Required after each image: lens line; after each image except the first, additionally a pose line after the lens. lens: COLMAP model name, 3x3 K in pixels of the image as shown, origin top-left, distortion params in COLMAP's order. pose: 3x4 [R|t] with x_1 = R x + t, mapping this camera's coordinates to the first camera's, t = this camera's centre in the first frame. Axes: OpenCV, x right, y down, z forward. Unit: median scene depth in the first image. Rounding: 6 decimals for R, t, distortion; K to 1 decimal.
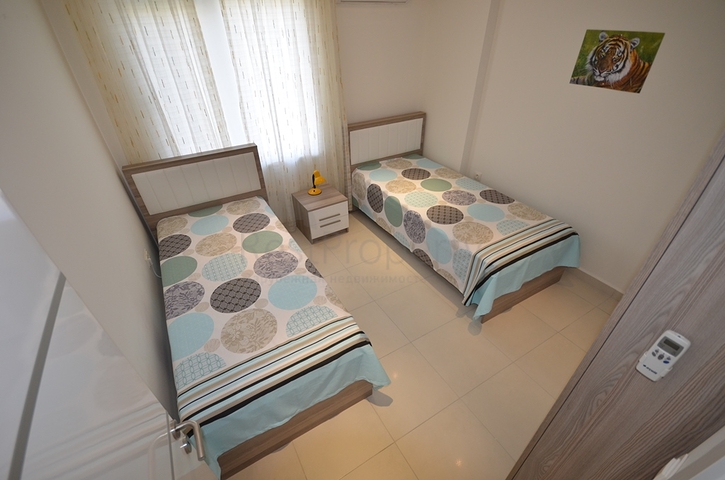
lens RADIAL K [[317.3, 0, 362.2], [0, 317.3, 239.8], [0, 0, 1]] dist [0.003580, -0.009754]
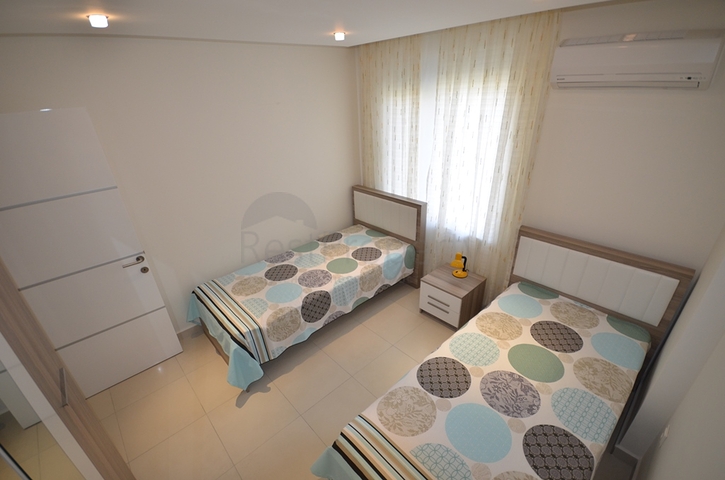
lens RADIAL K [[317.3, 0, 360.2], [0, 317.3, 240.3], [0, 0, 1]] dist [0.003580, -0.009754]
pose [[0.231415, 0.437690, -0.868835, 0.649546], [-0.534651, 0.803338, 0.262289, -0.379849], [0.812770, 0.403826, 0.419916, 0.410227]]
